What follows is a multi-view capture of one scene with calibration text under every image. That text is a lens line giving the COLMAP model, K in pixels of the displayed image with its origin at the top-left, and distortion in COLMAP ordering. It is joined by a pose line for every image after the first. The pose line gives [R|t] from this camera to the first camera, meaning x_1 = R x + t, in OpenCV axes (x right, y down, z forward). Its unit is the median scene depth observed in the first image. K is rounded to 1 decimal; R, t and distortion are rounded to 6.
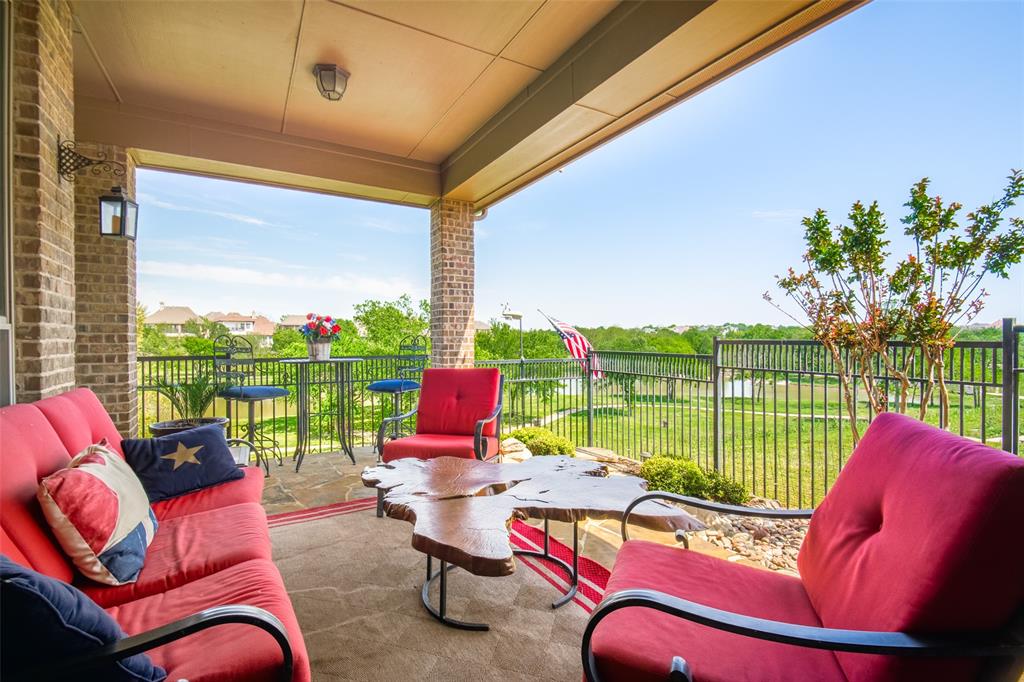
lens RADIAL K [[458.2, 0, 501.5], [0, 458.2, 345.1], [0, 0, 1]] dist [0.001001, 0.000161]
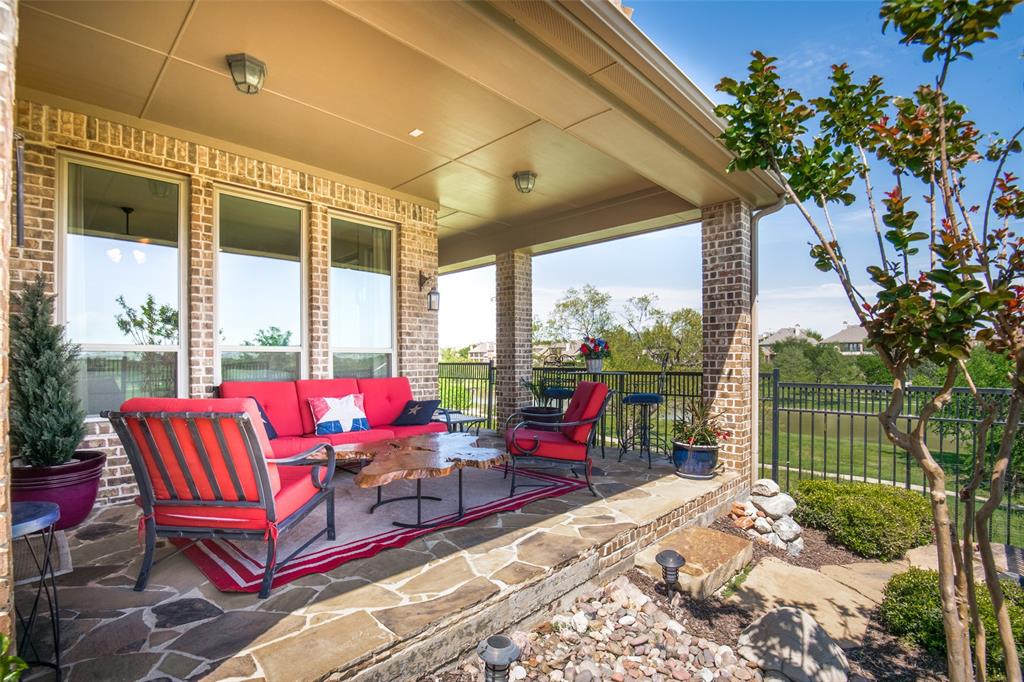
lens RADIAL K [[460.4, 0, 519.3], [0, 460.4, 357.2], [0, 0, 1]] dist [0.027652, -0.024027]
pose [[0.300359, -0.003390, -0.953820, 0.660138], [-0.011421, 0.999909, -0.007151, 0.001237], [0.953758, 0.013041, 0.300293, 0.345935]]
